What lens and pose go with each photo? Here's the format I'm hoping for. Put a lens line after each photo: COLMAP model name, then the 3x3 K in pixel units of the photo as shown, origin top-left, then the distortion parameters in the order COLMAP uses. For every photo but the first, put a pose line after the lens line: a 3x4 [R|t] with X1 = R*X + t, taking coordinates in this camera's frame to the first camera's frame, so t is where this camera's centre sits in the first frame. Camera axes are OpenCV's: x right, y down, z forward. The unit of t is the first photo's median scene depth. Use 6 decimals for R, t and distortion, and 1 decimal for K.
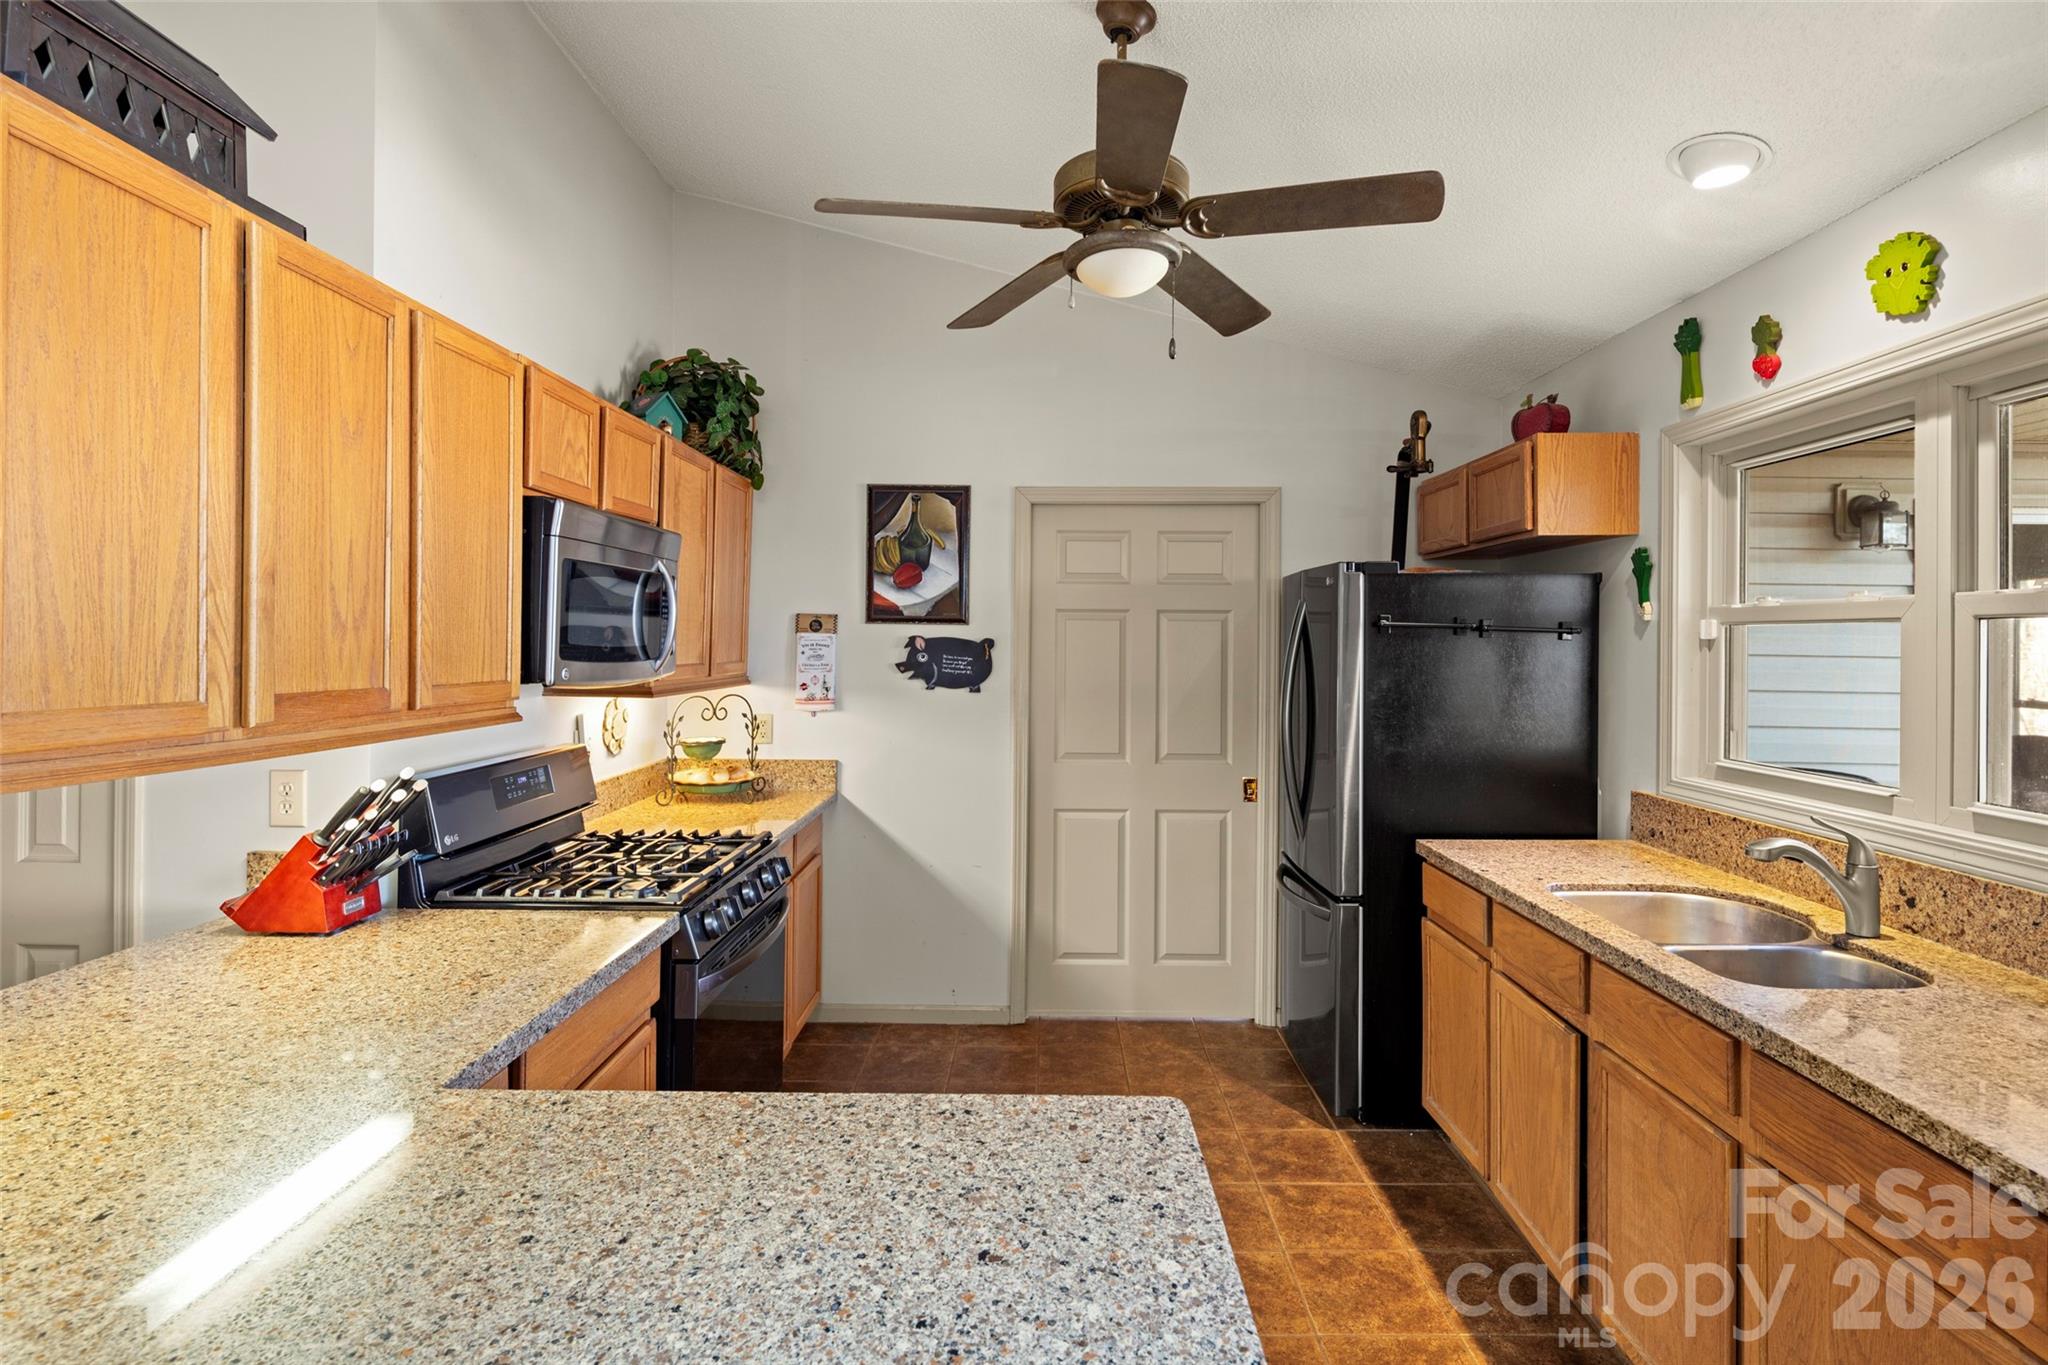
lens RADIAL K [[995.7, 0, 1034.5], [0, 995.7, 637.4], [0, 0, 1]] dist [0.007984, -0.006365]
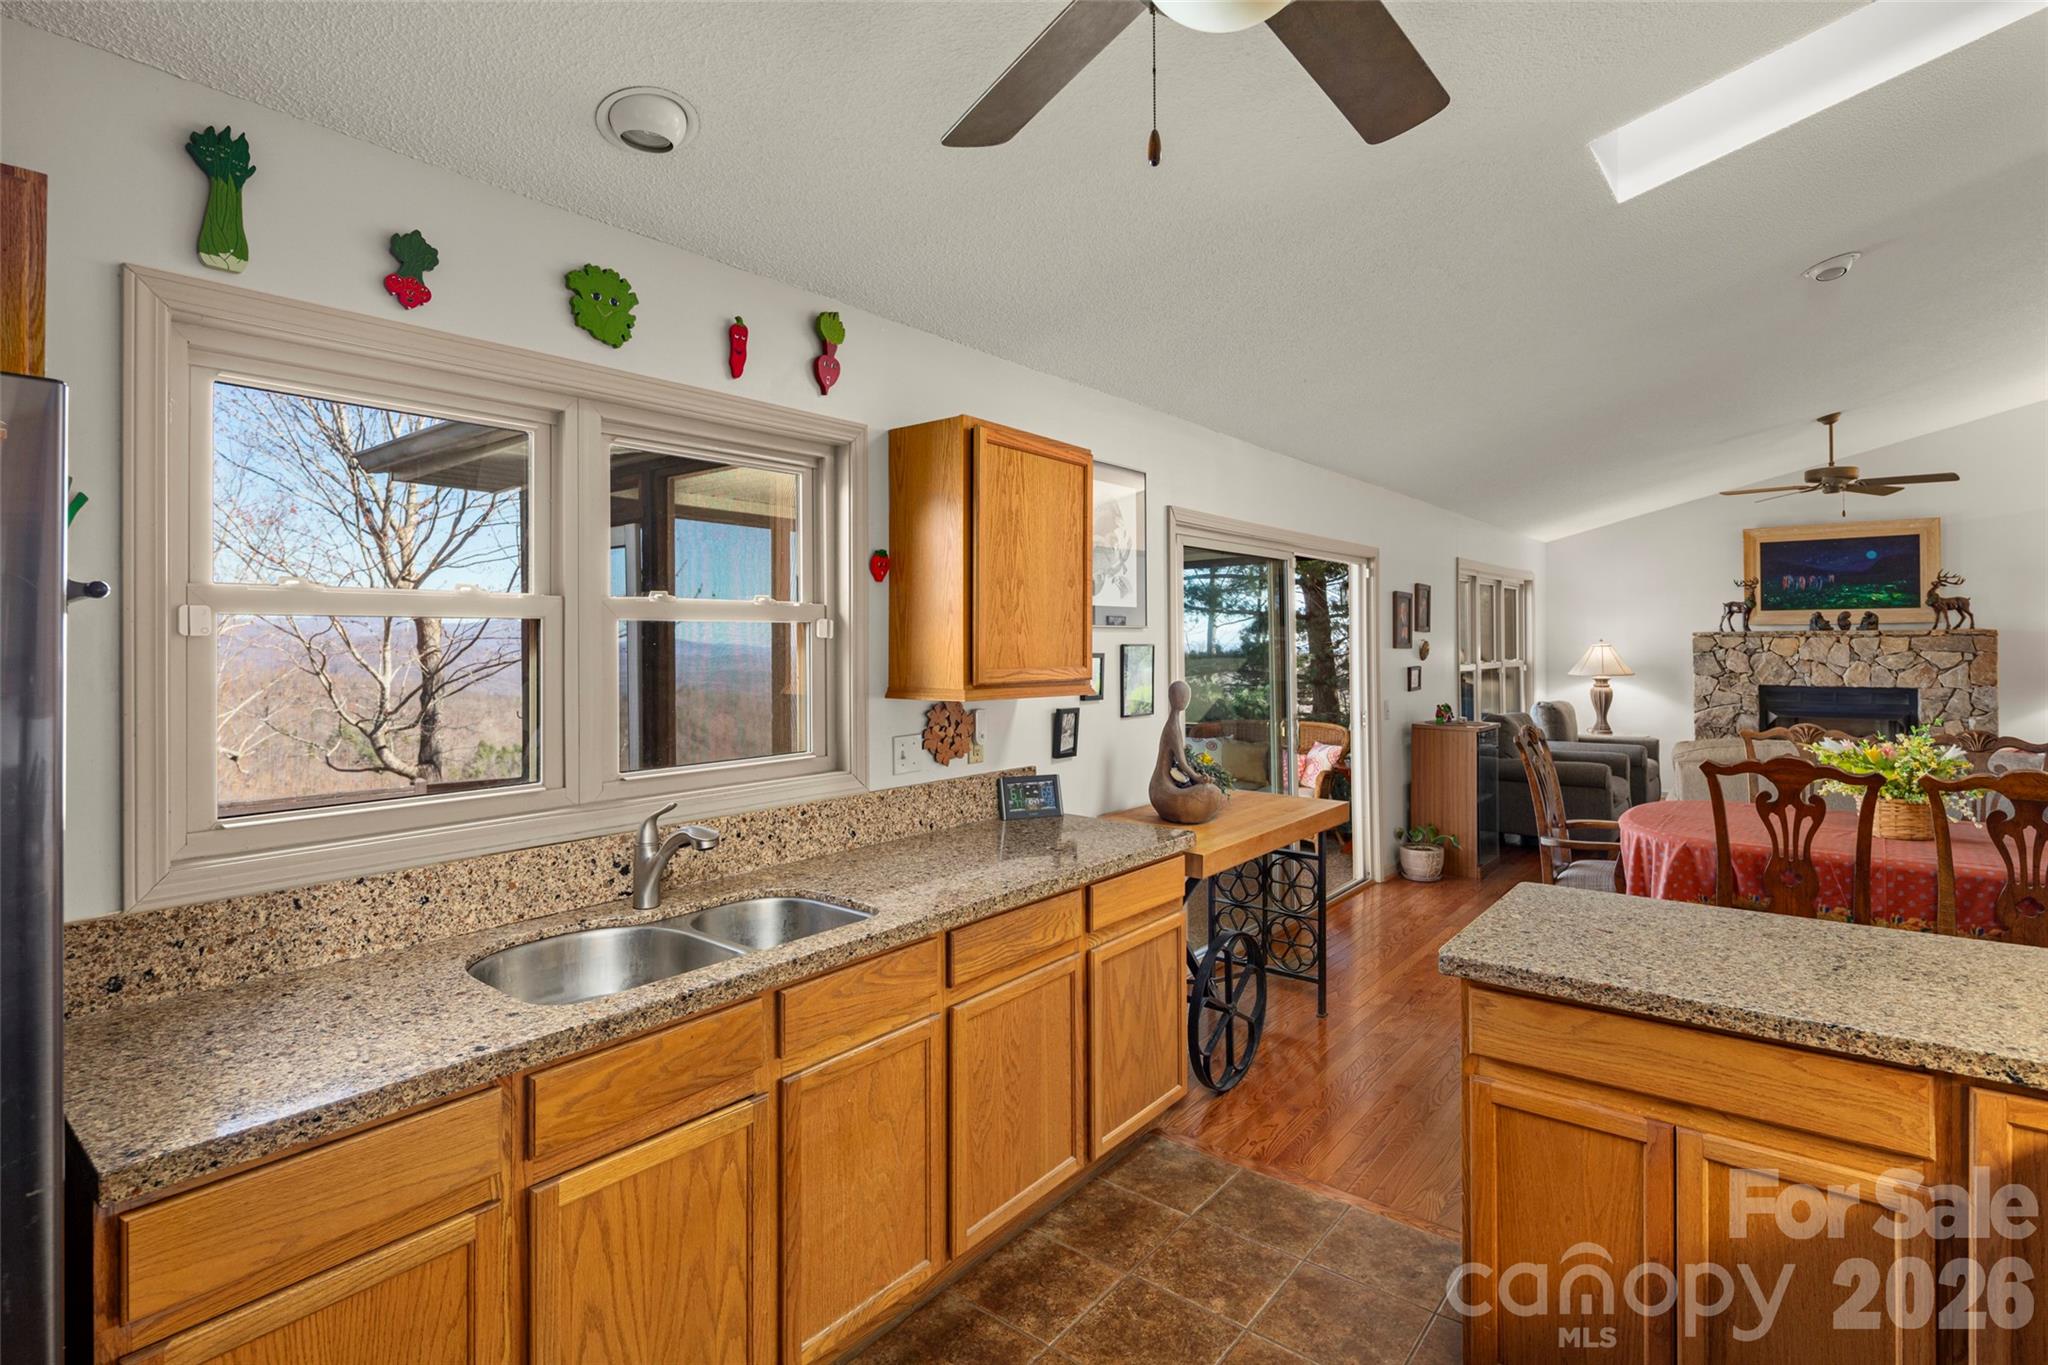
lens RADIAL K [[995.7, 0, 1038.2], [0, 995.7, 629.8], [0, 0, 1]] dist [0.007984, -0.006365]
pose [[-0.792566, 0.004799, 0.609768, -0.100924], [-0.002708, 0.999931, -0.011389, 0.003063], [-0.609781, -0.010678, -0.792498, 0.903268]]
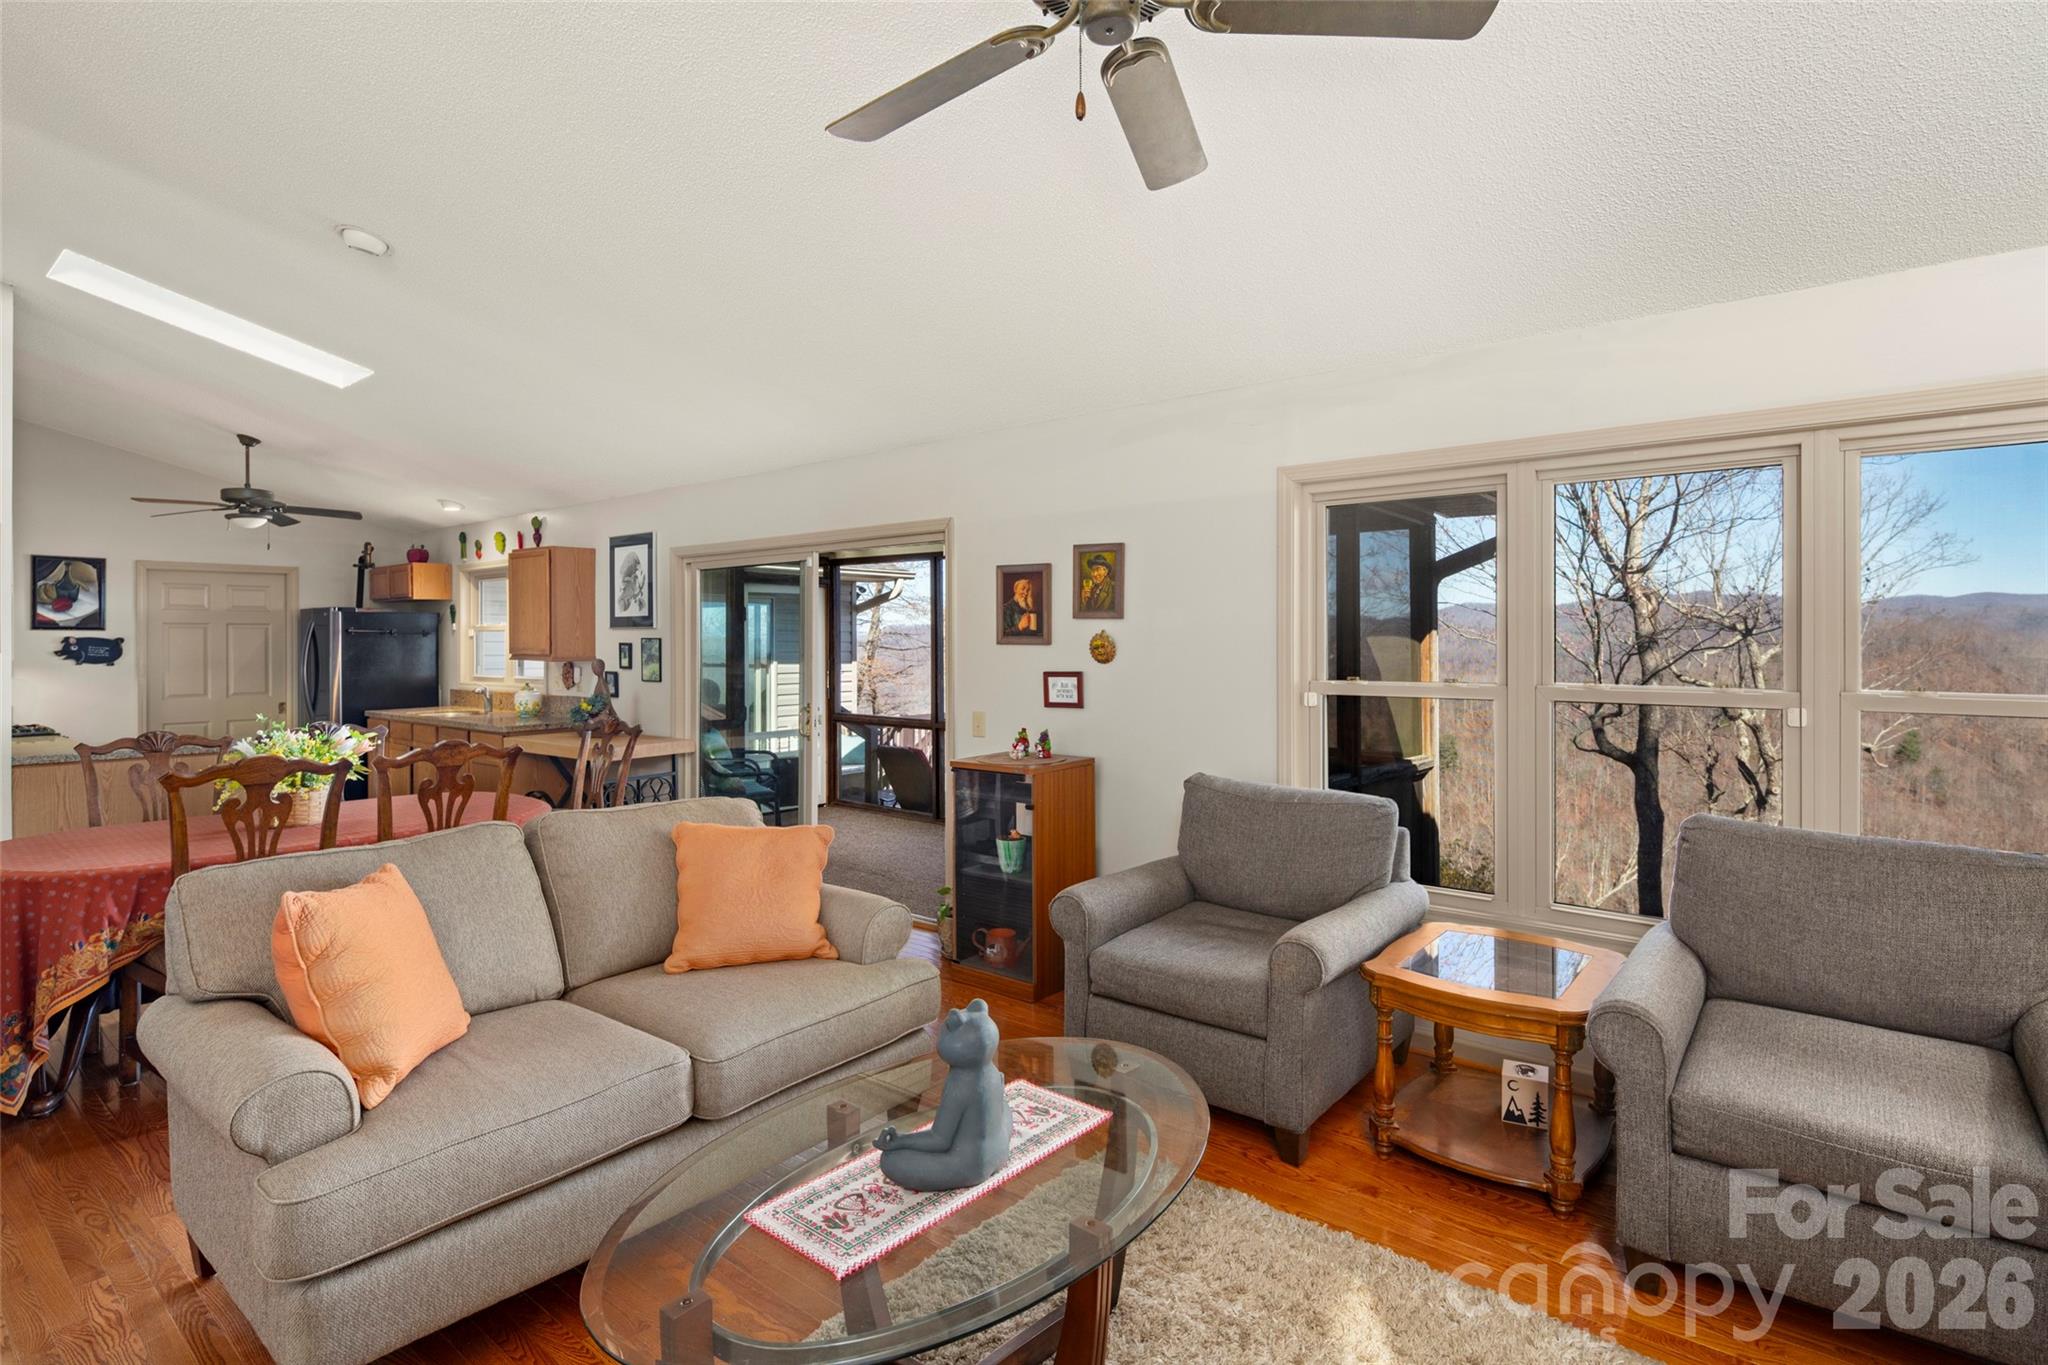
lens RADIAL K [[995.7, 0, 1028.3], [0, 995.7, 637.5], [0, 0, 1]] dist [0.007984, -0.006365]
pose [[0.617727, -0.006273, 0.786368, -0.523916], [0.004532, 0.999980, 0.004417, -0.000038], [-0.786380, 0.000835, 0.617743, -1.733019]]
